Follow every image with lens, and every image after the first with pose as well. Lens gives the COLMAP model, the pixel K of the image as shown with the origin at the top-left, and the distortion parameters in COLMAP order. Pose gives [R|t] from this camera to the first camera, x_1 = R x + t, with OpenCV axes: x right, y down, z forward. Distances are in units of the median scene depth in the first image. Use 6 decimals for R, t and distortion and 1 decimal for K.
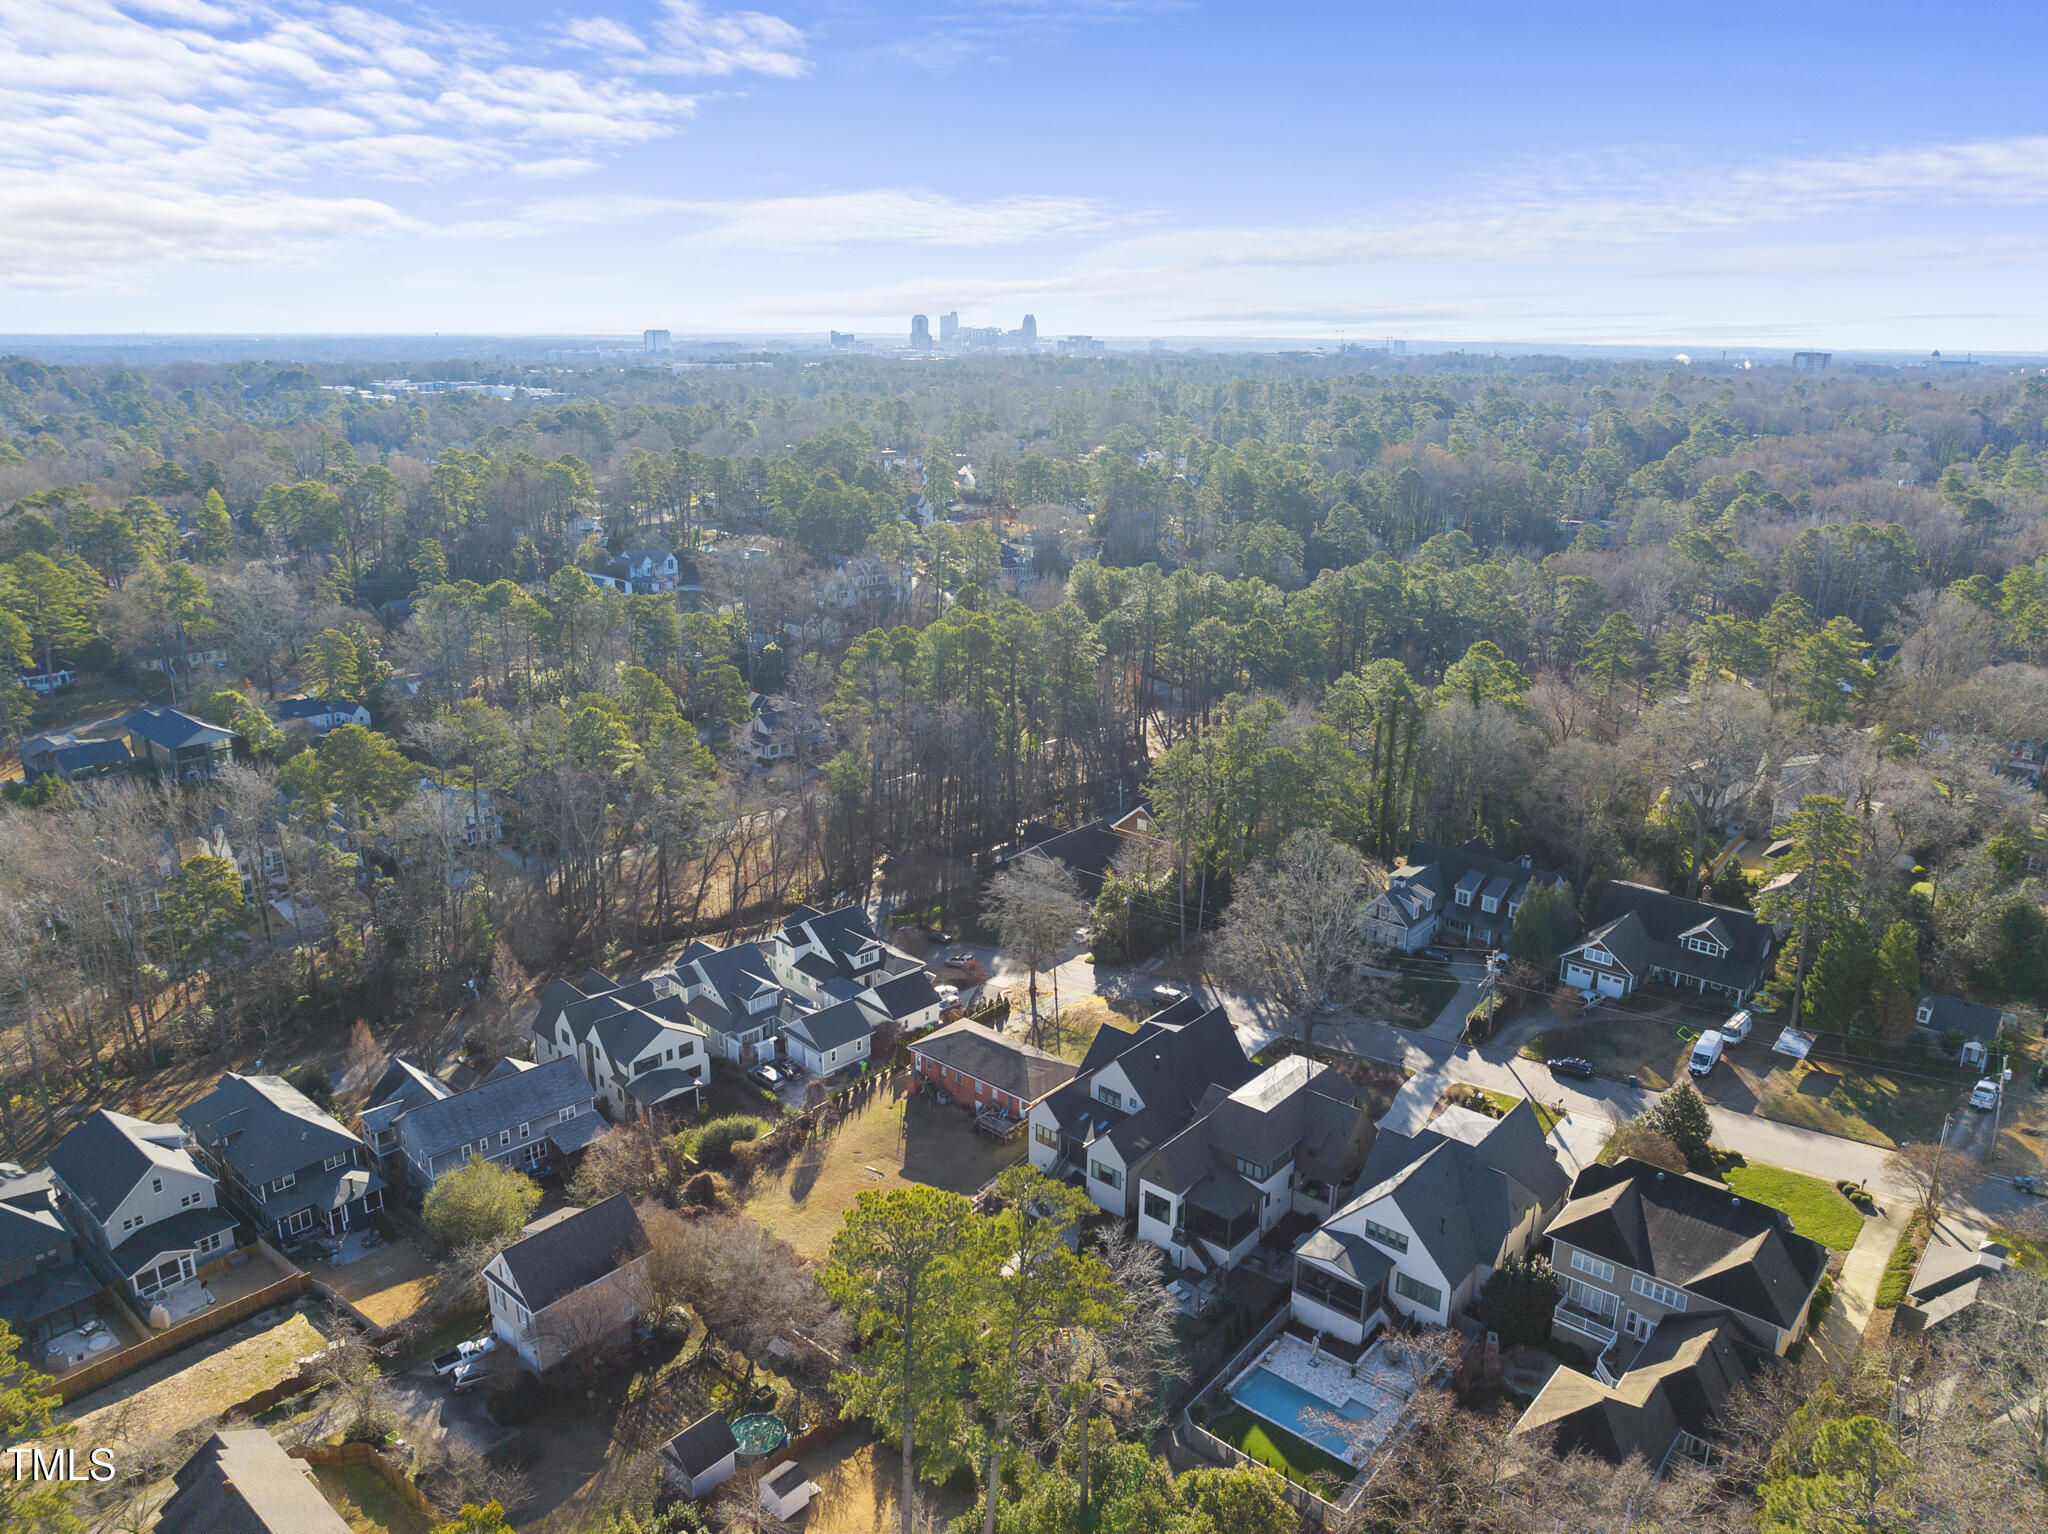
lens RADIAL K [[1435.8, 0, 1024.0], [0, 1435.8, 767.0], [0, 0, 1]] dist [-0.026535, -0.006556]
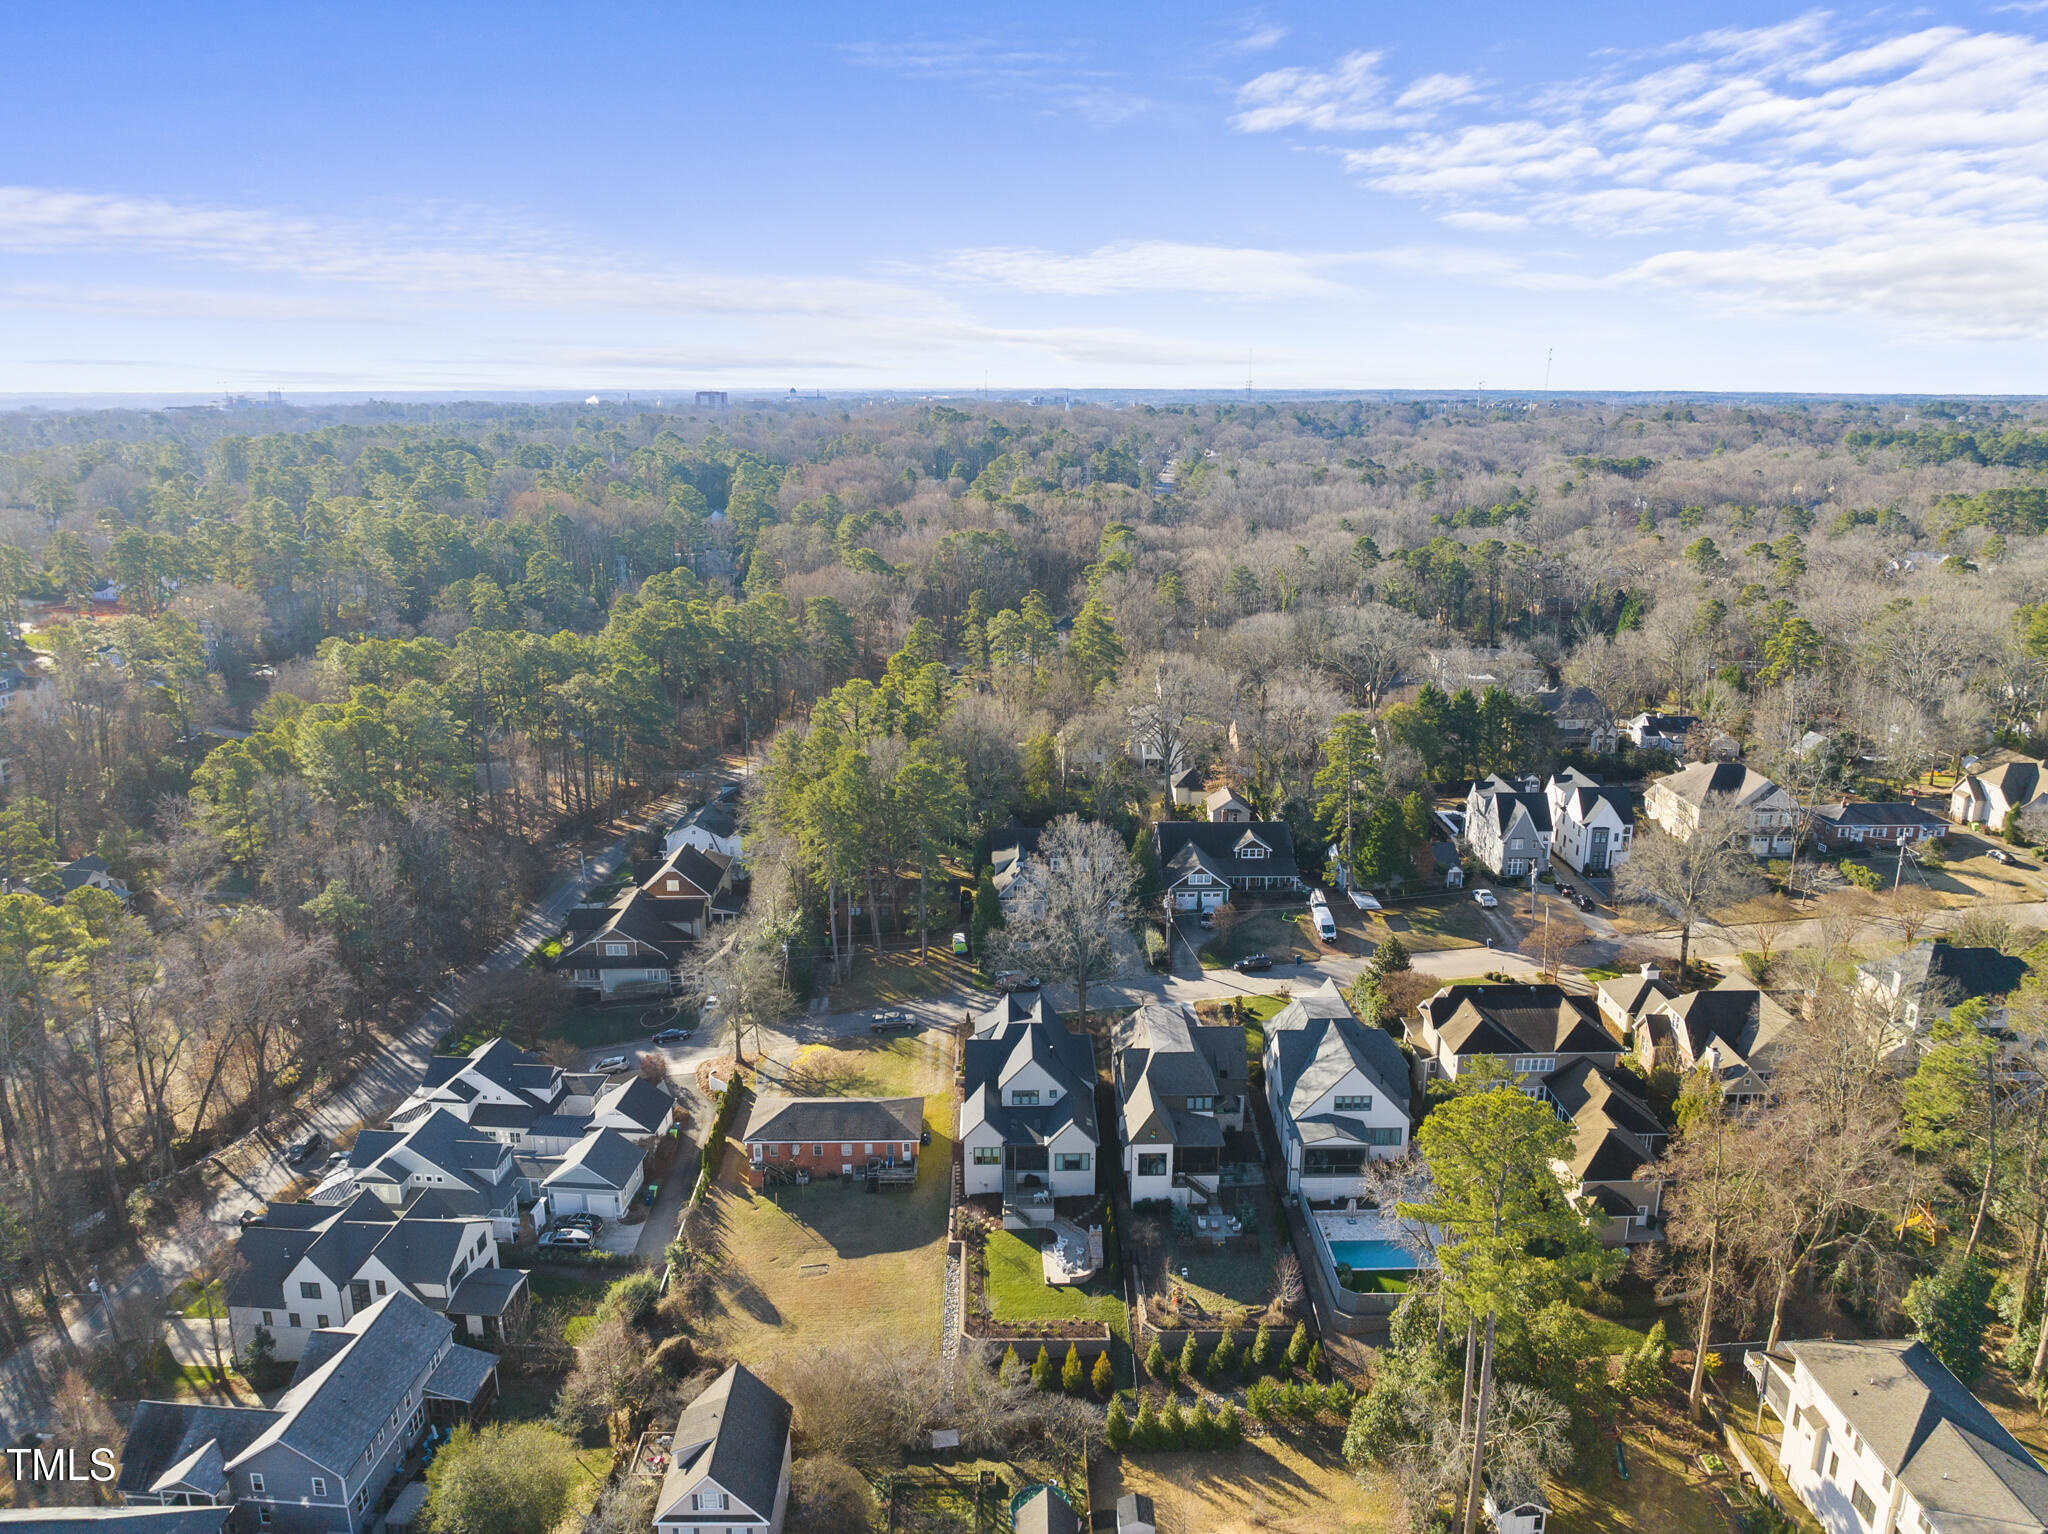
lens RADIAL K [[1460.6, 0, 1014.1], [0, 1460.6, 774.2], [0, 0, 1]] dist [-0.032393, -0.003936]
pose [[0.742627, -0.180773, 0.644846, -0.495087], [0.199738, 0.978844, 0.044379, -0.040985], [-0.639225, 0.095844, 0.763023, 0.146996]]
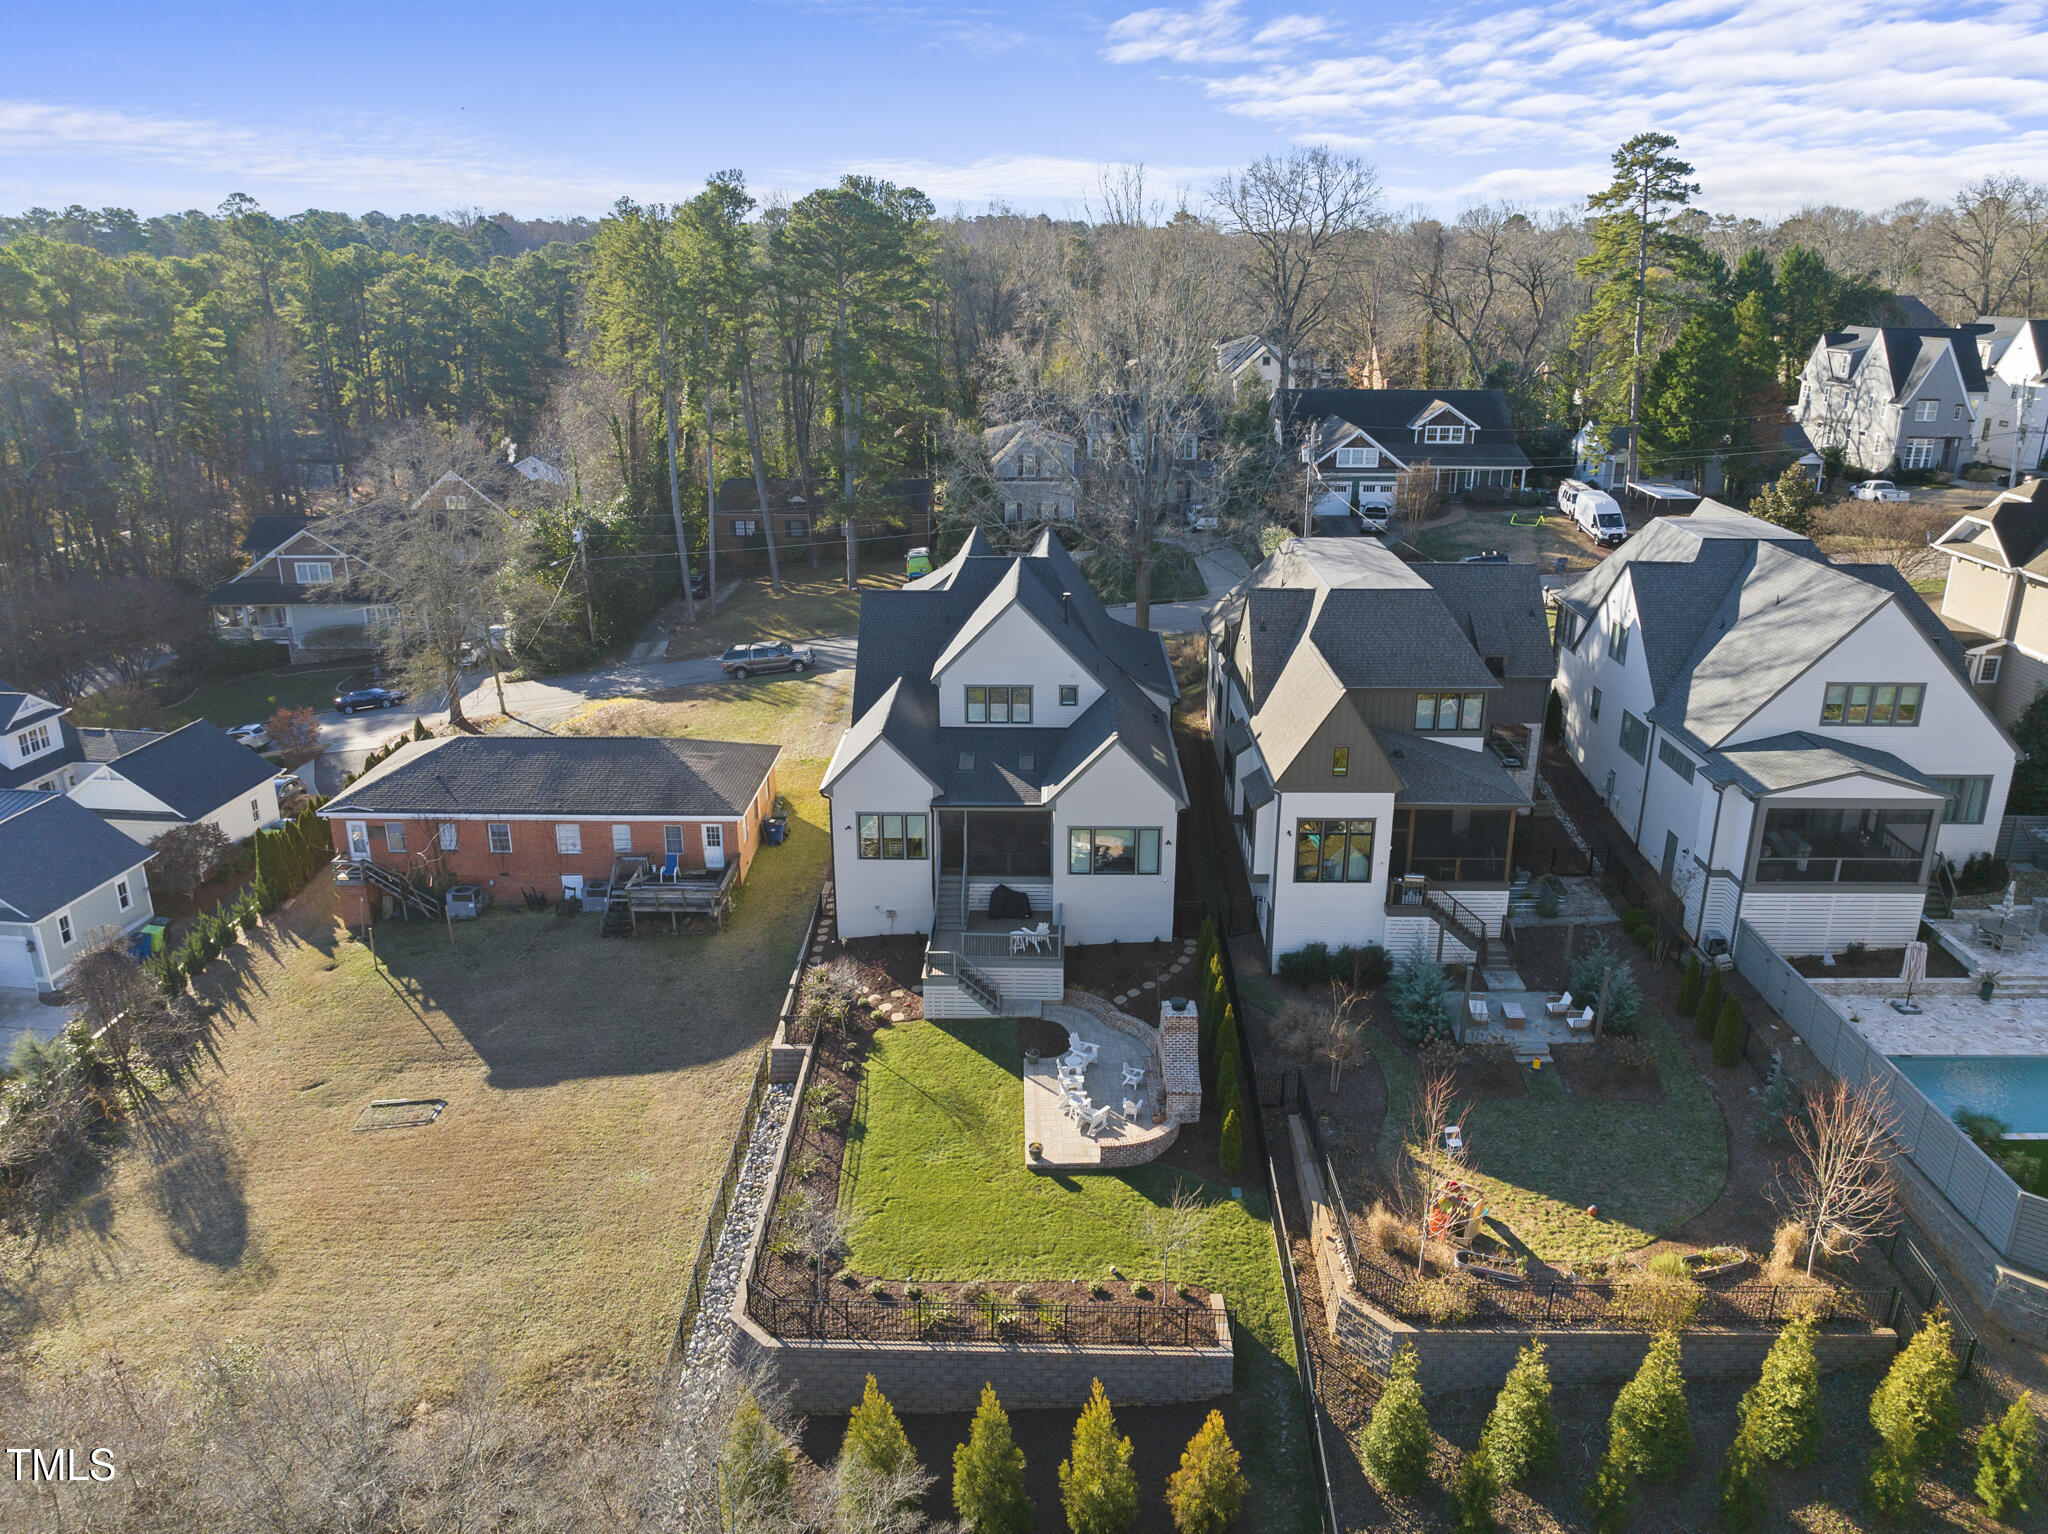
lens RADIAL K [[1460.6, 0, 1014.1], [0, 1460.6, 774.2], [0, 0, 1]] dist [-0.032393, -0.003936]
pose [[0.767697, -0.215105, 0.603631, -0.164151], [0.191842, 0.975923, 0.103787, 0.174541], [-0.611423, 0.036125, 0.790479, 0.561794]]
